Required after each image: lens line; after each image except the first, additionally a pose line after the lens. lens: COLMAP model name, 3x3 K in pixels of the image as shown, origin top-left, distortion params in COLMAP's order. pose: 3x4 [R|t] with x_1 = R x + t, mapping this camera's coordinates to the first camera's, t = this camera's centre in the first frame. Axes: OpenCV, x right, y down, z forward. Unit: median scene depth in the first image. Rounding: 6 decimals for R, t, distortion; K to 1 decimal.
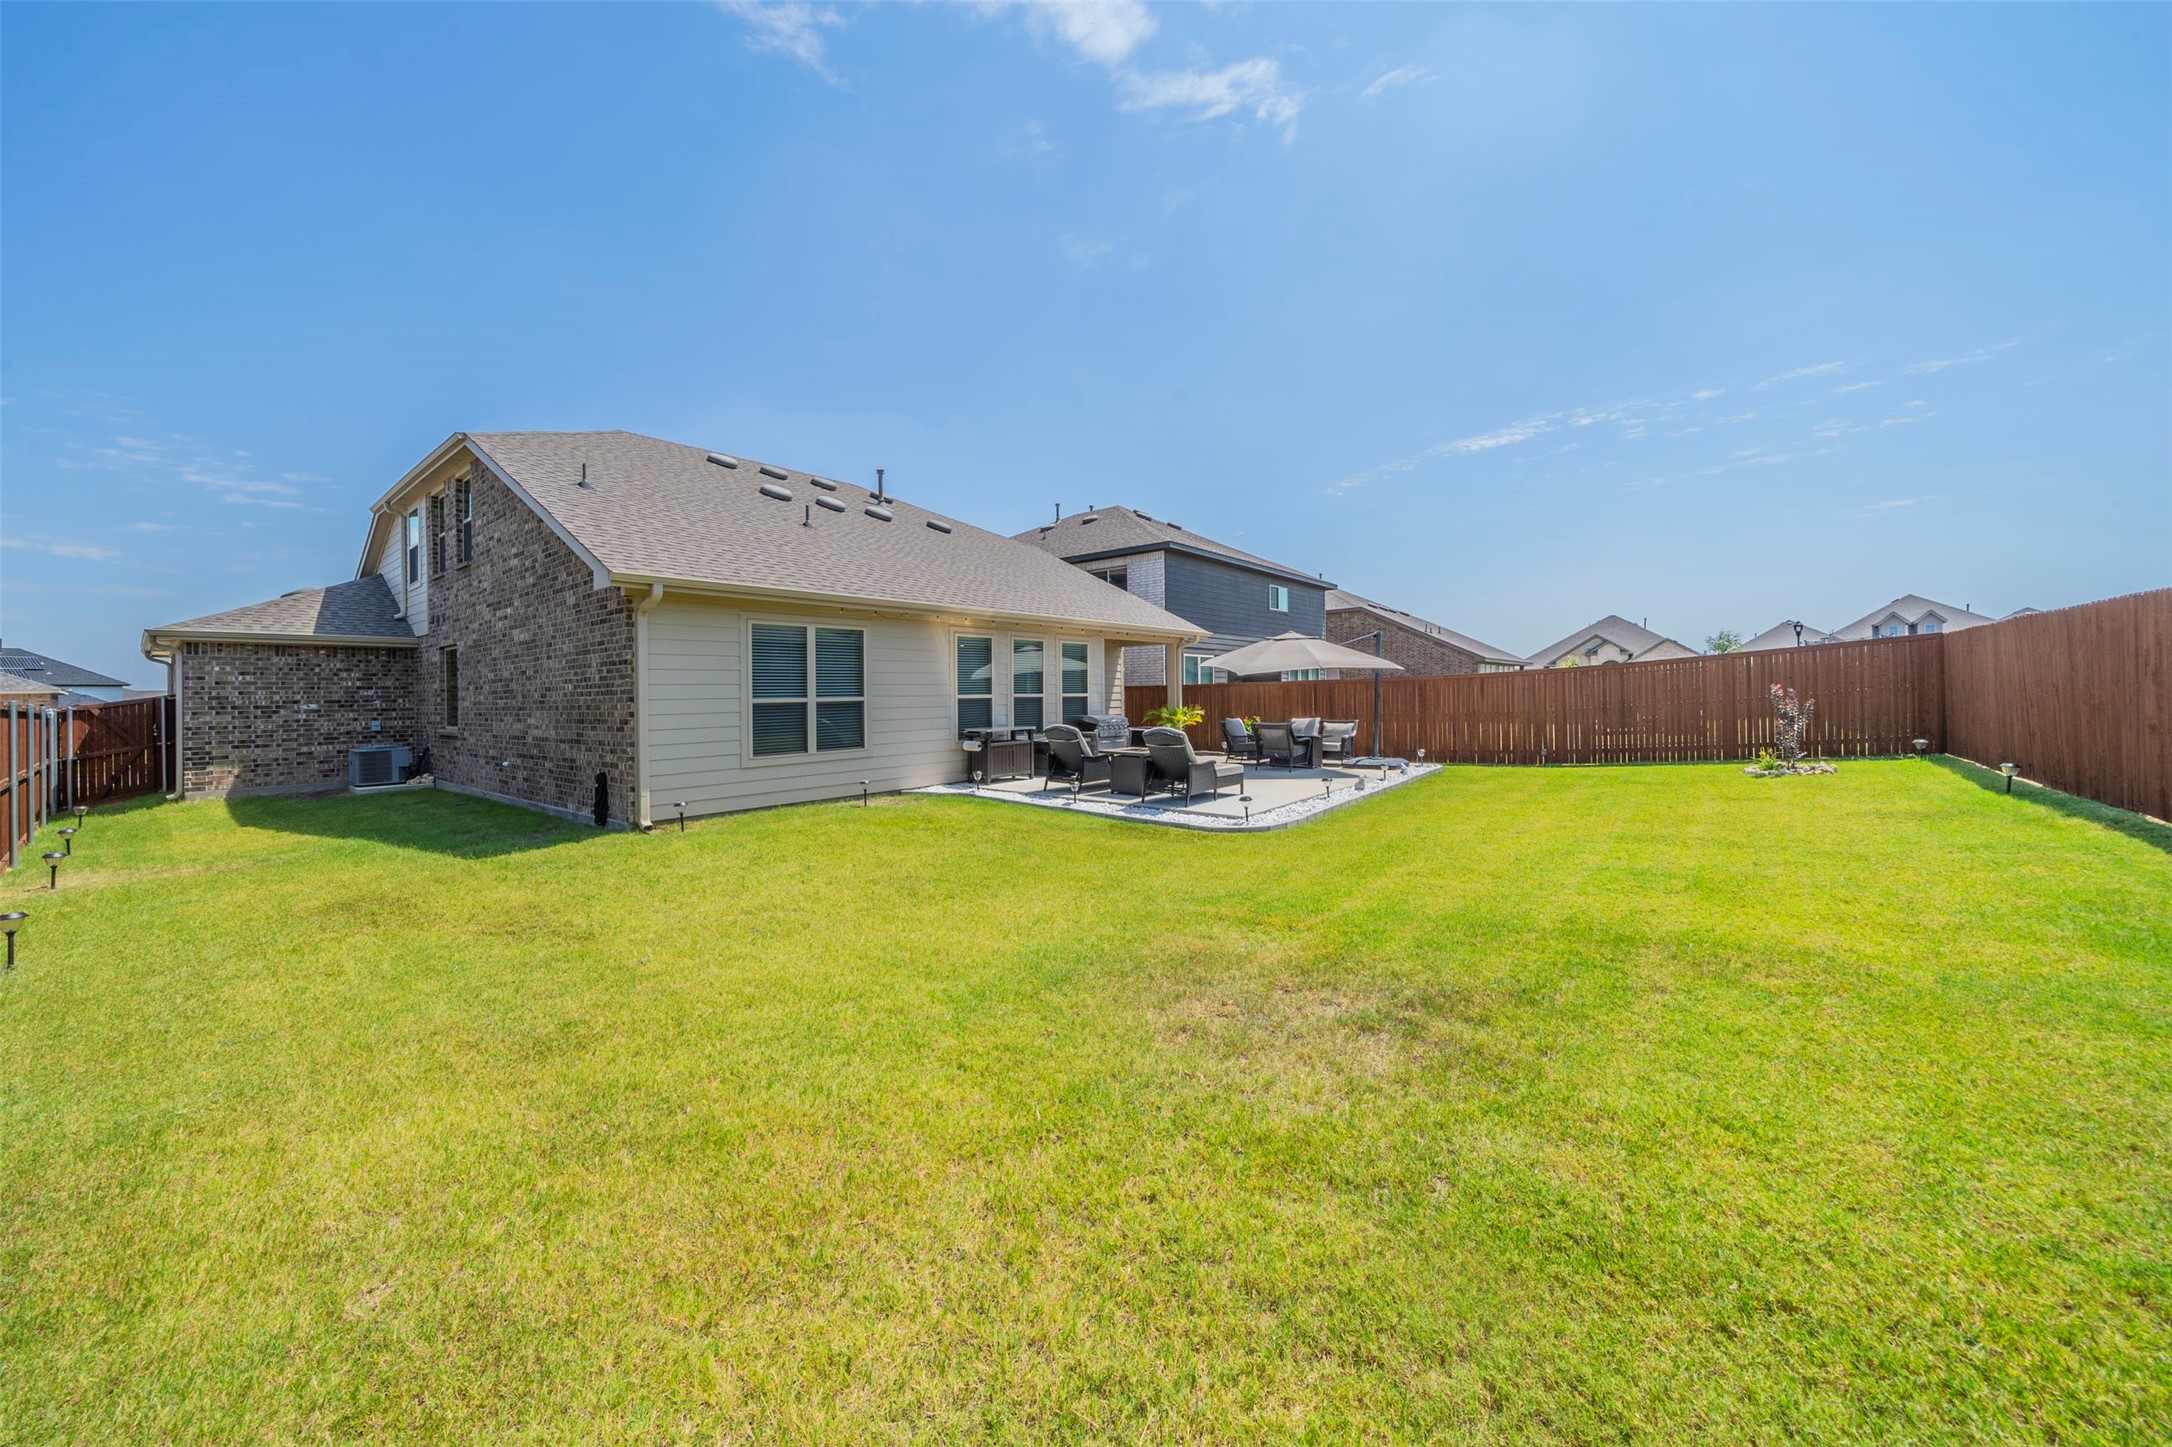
lens RADIAL K [[774.4, 0, 1046.0], [0, 774.4, 701.4], [0, 0, 1]] dist [-0.000183, 0.000069]
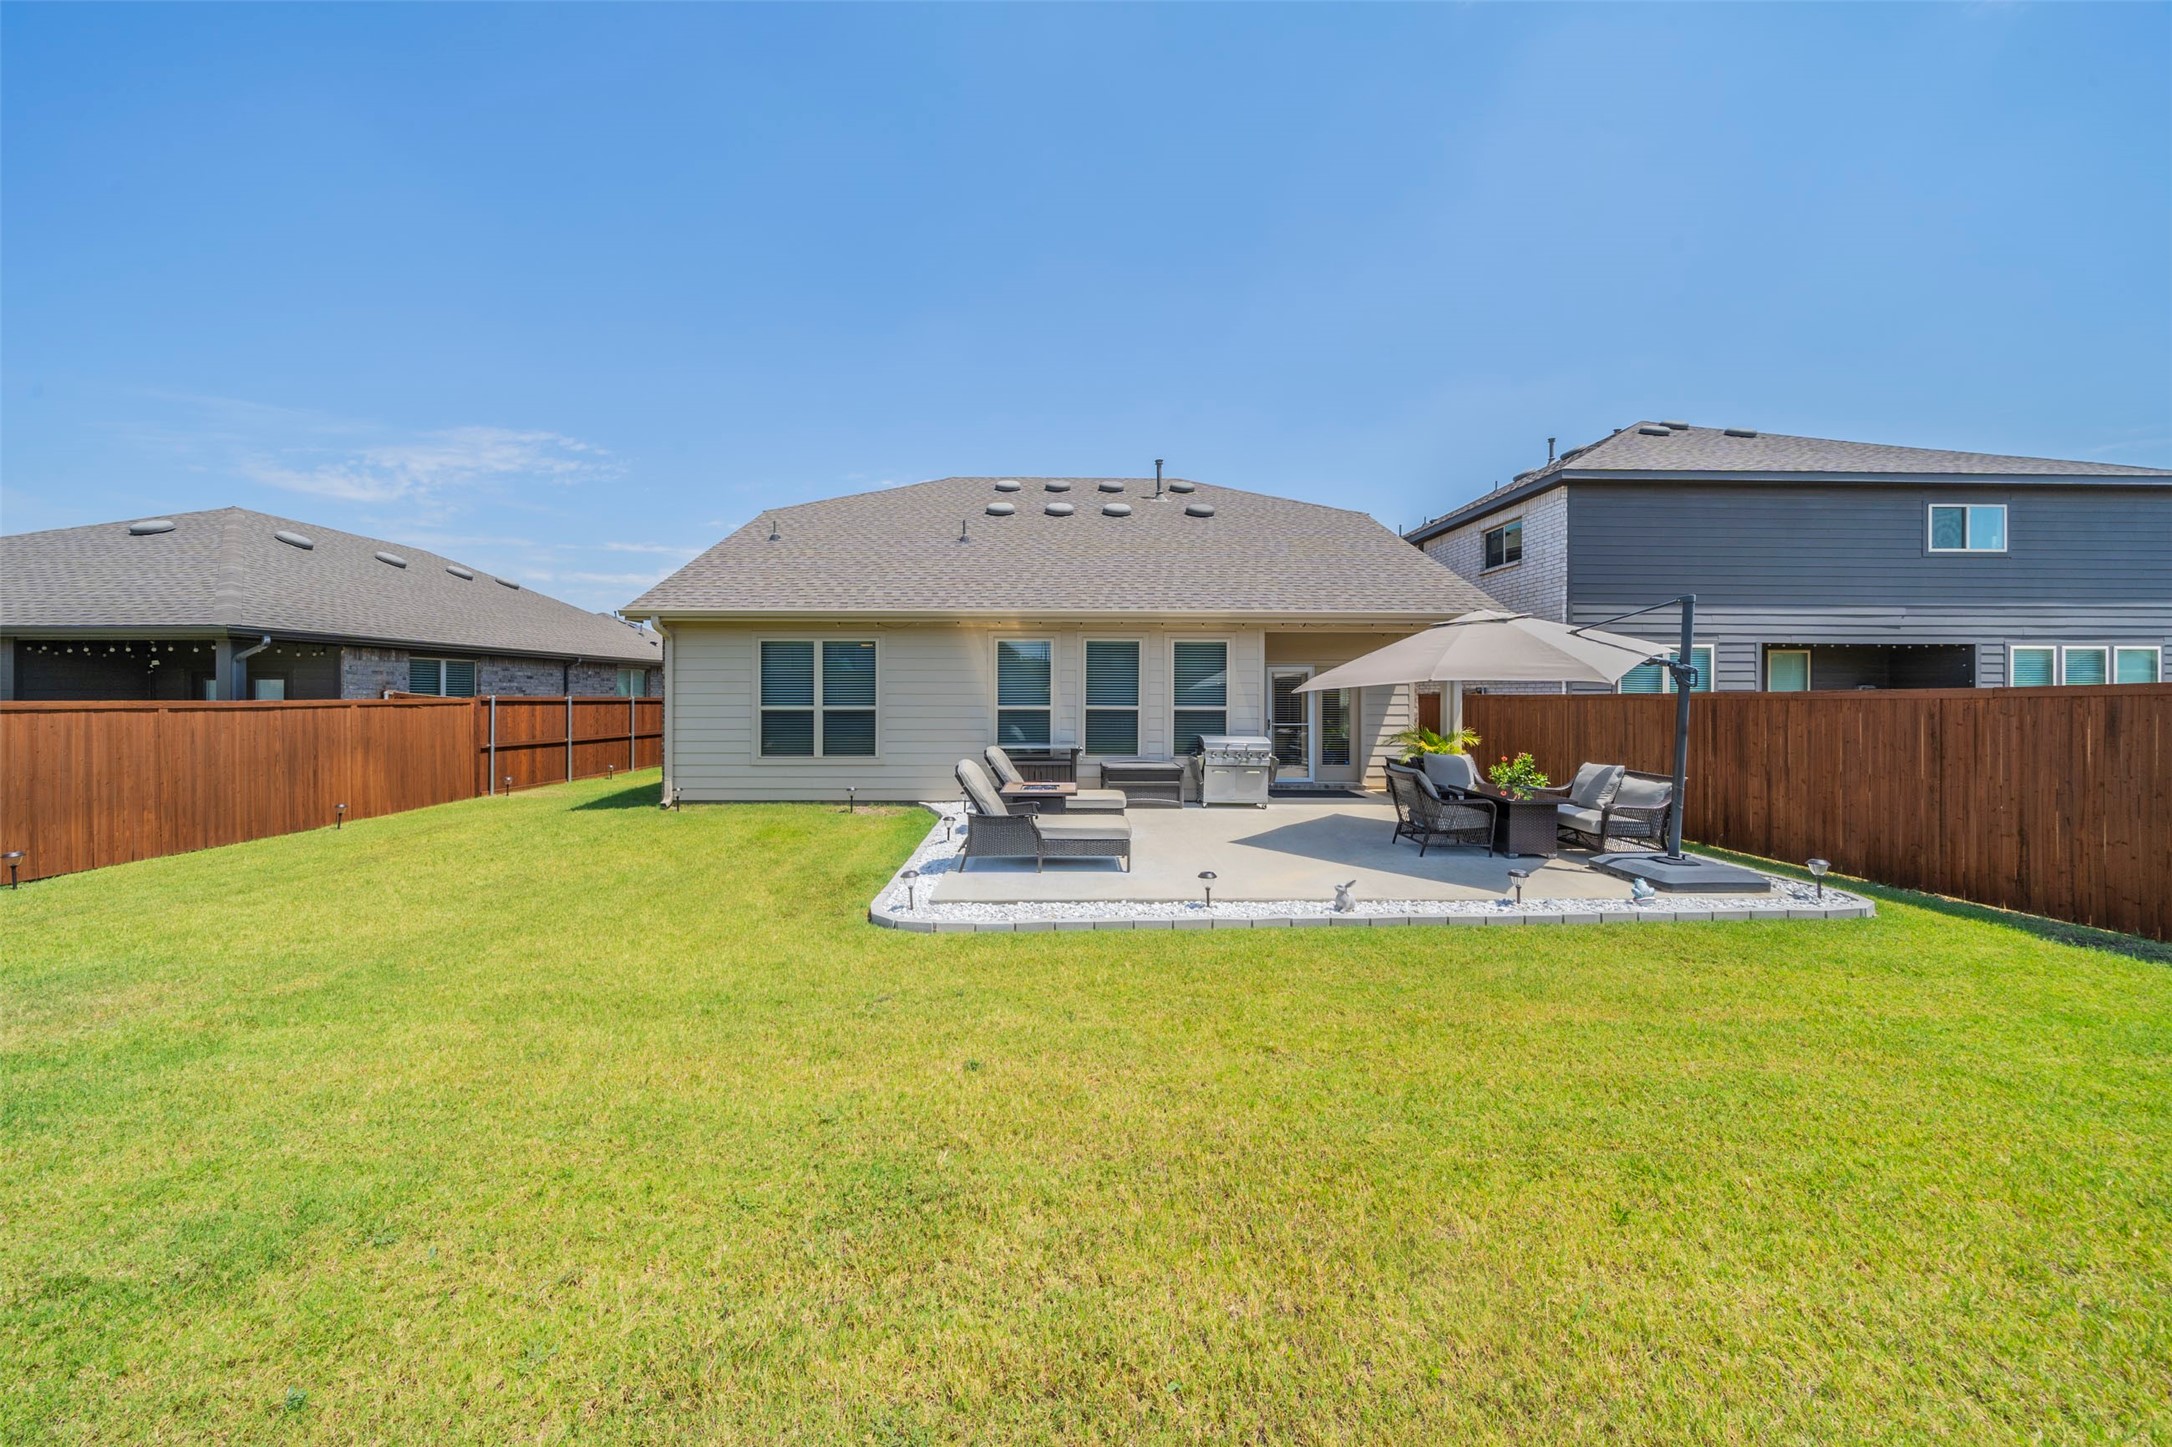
lens RADIAL K [[757.8, 0, 1073.9], [0, 757.8, 700.2], [0, 0, 1]] dist [-0.005568, 0.000016]
pose [[0.665428, 0.024859, -0.746048, 0.690081], [-0.018965, 0.999686, 0.016395, -0.035128], [0.746221, 0.003239, 0.665690, 0.526244]]
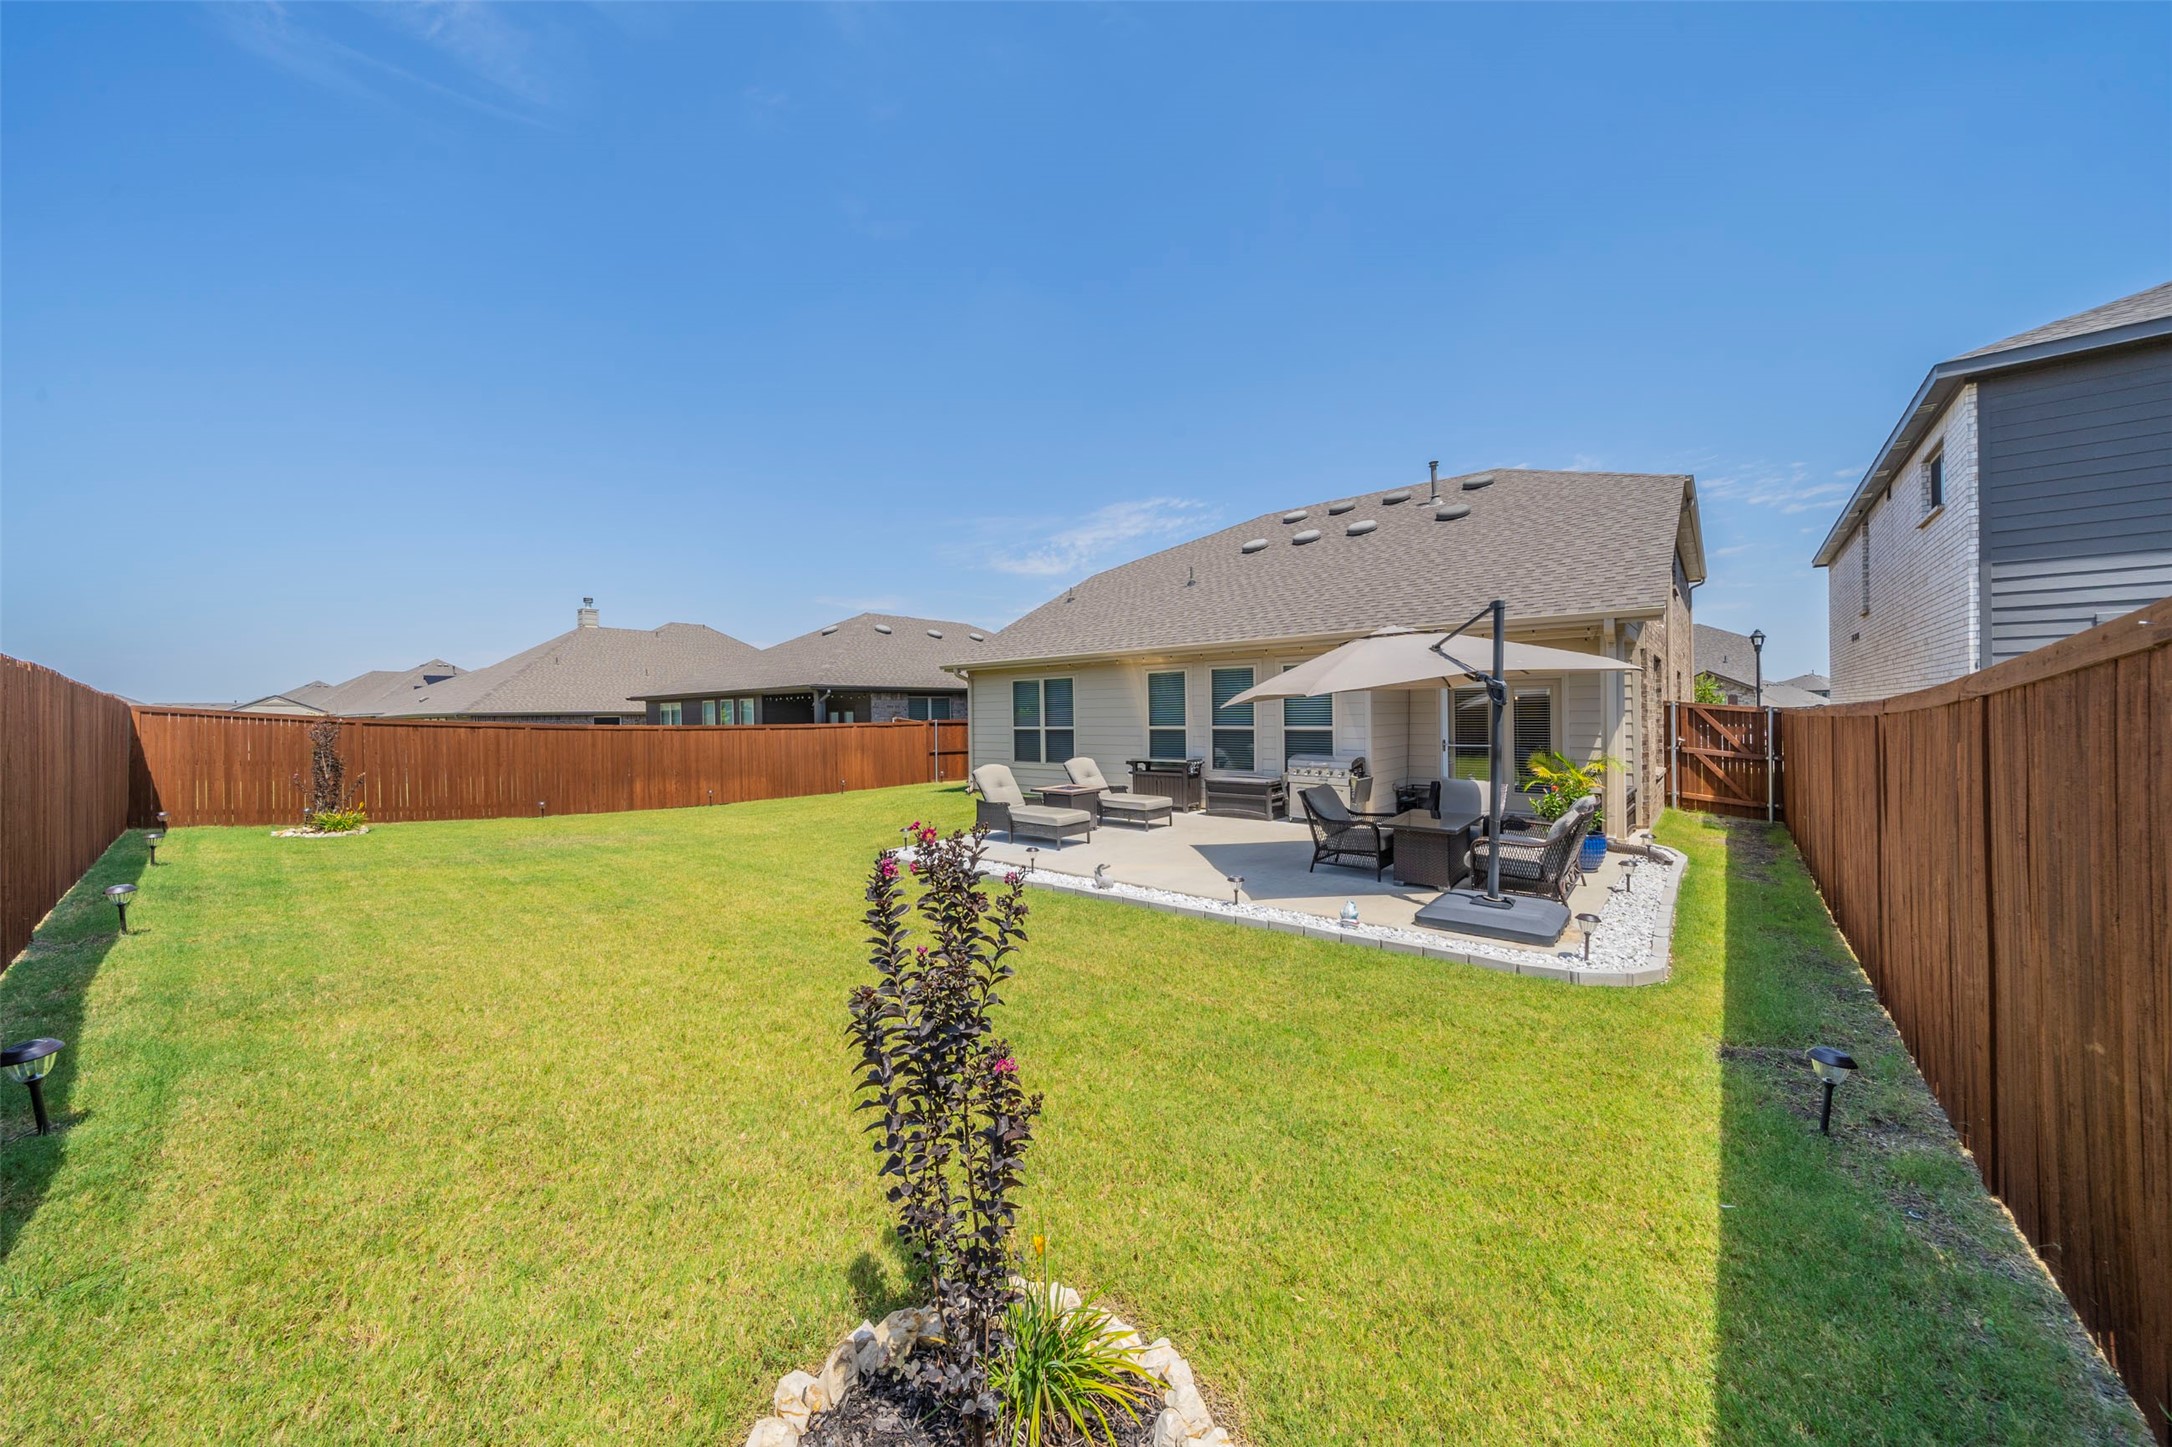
lens RADIAL K [[774.4, 0, 1080.2], [0, 774.4, 715.1], [0, 0, 1]] dist [-0.000183, 0.000069]
pose [[-0.006714, 0.017209, -0.999829, 1.130882], [0.004456, 0.999842, 0.017179, -0.049223], [0.999968, -0.004340, -0.006790, 1.020546]]
